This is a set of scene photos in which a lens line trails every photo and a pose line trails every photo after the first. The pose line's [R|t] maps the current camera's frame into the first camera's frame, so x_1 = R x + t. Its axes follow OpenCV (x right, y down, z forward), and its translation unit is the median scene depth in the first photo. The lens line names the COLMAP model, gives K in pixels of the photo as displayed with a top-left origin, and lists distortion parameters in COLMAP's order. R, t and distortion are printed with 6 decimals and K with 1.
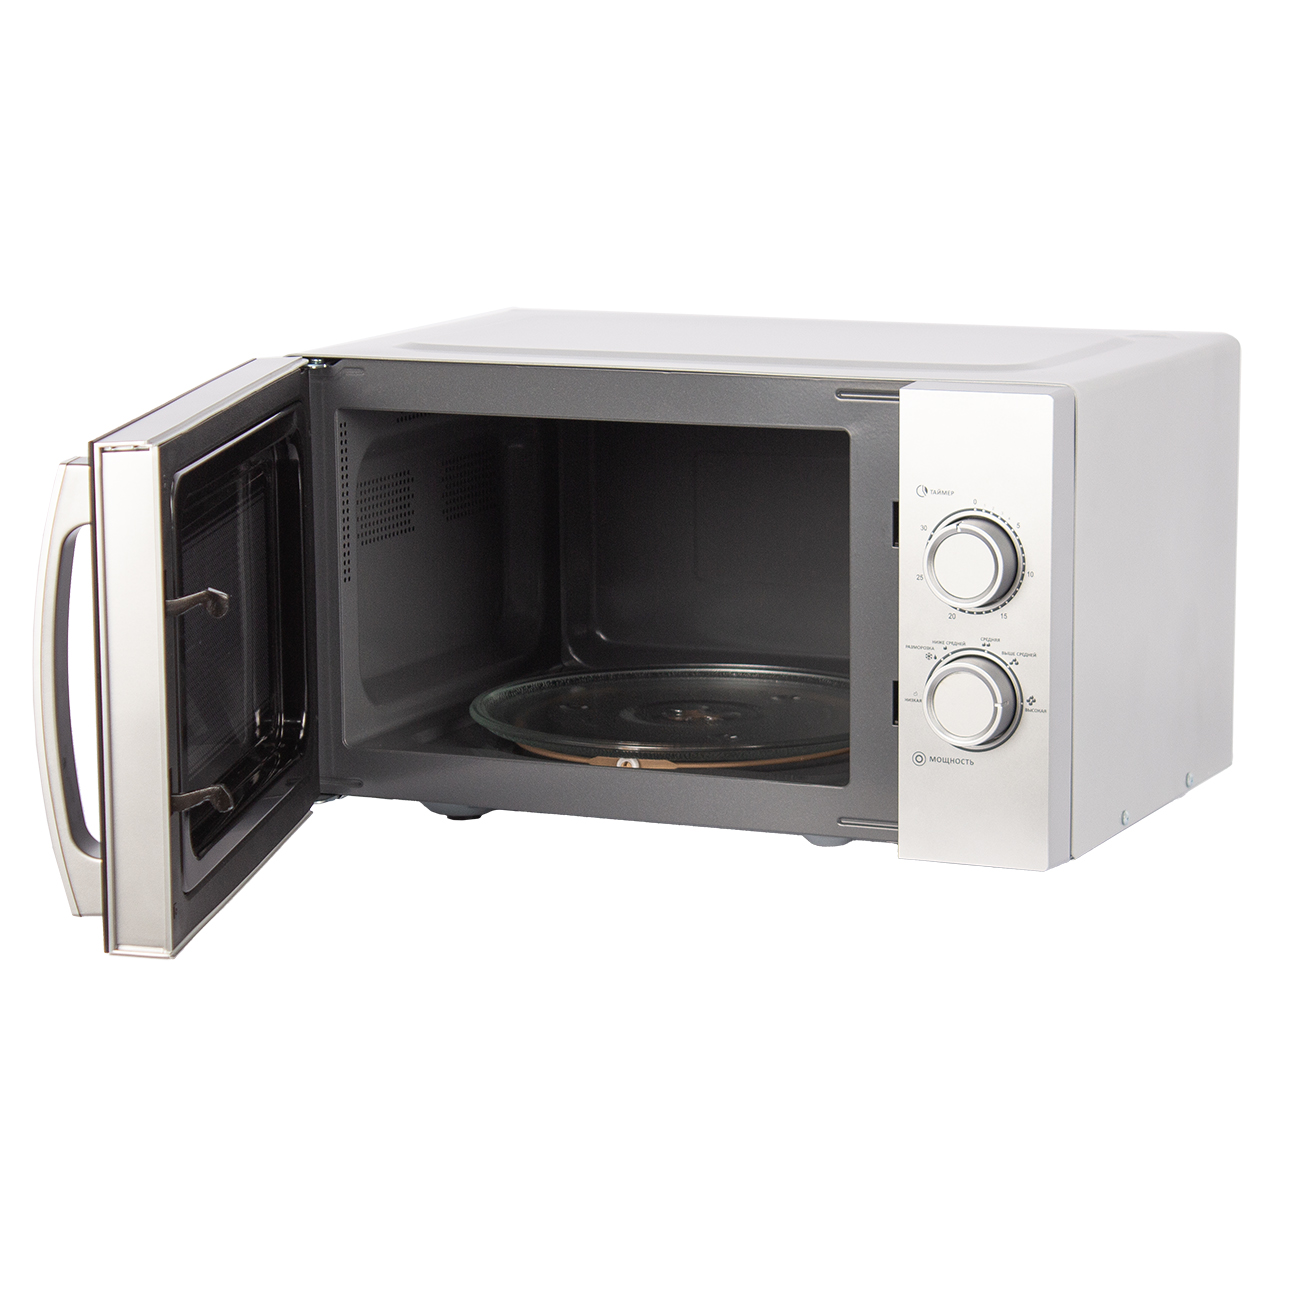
lens RADIAL K [[3754.8, 0, 749.5], [0, 3754.8, 649.4], [0, 0, 1]] dist [0.327061, 0.201231]
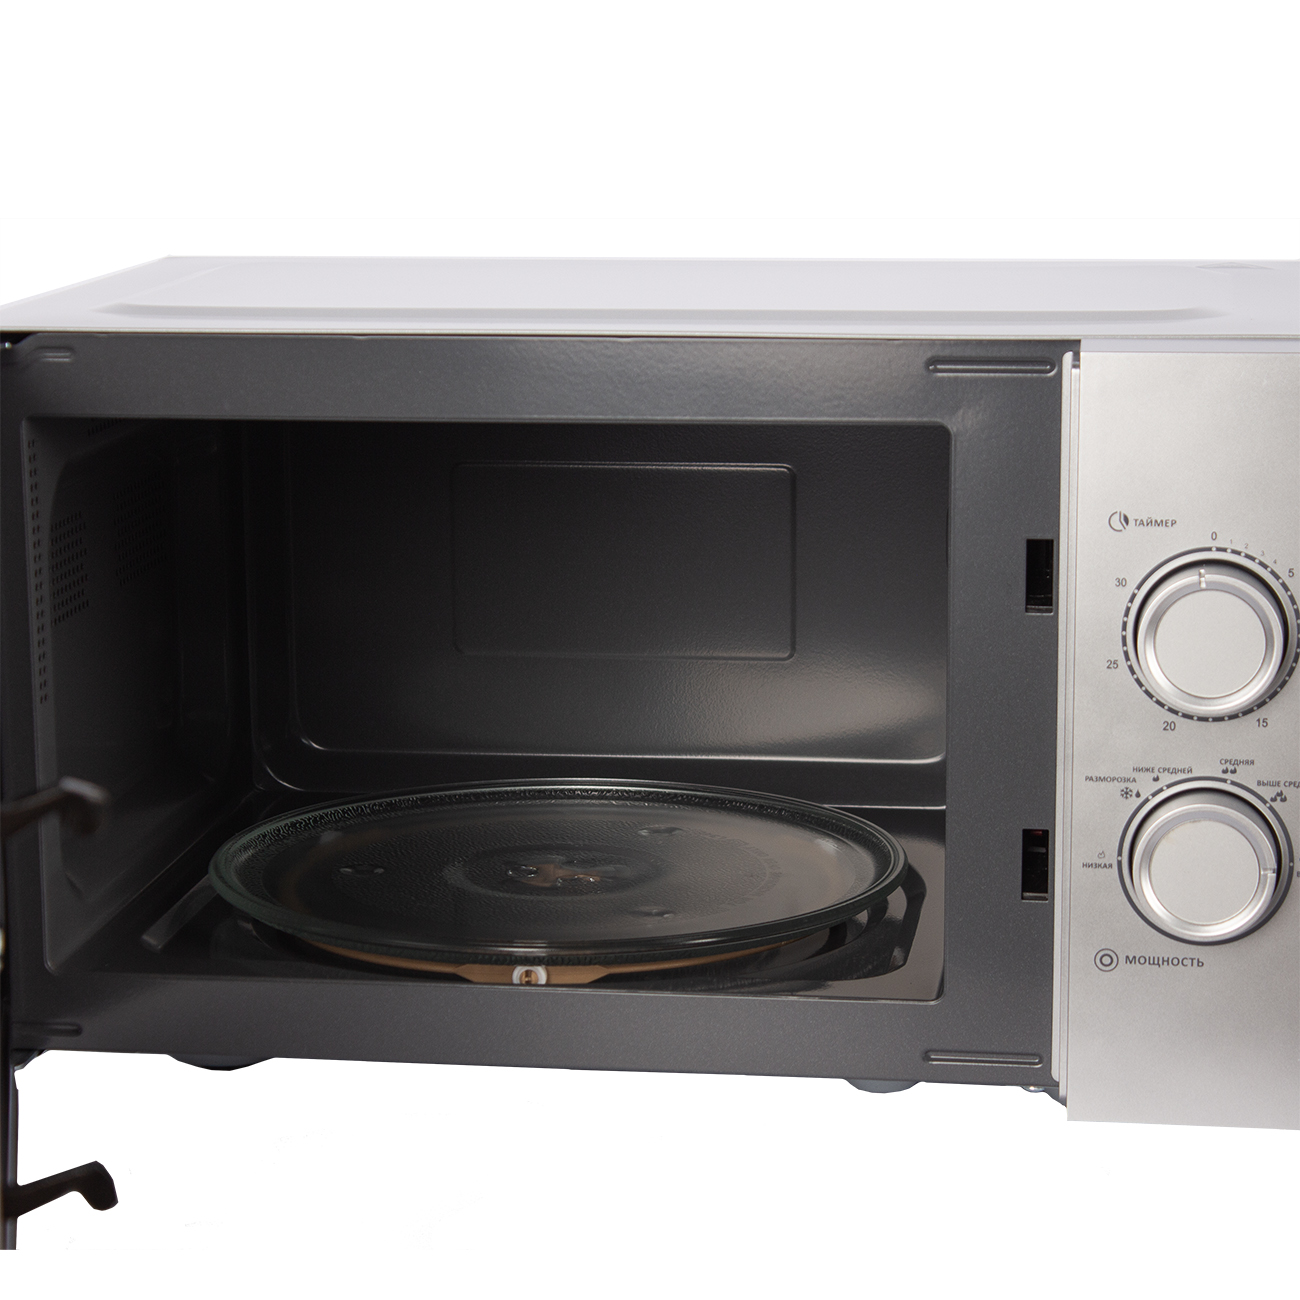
lens RADIAL K [[3542.7, 0, 560.2], [0, 3542.7, 652.9], [0, 0, 1]] dist [0.017560, 0.301301]
pose [[0.970714, -0.050843, 0.234795, -0.173885], [0.047014, 0.998655, 0.021881, -0.037536], [-0.235591, -0.010202, 0.971799, 0.467584]]
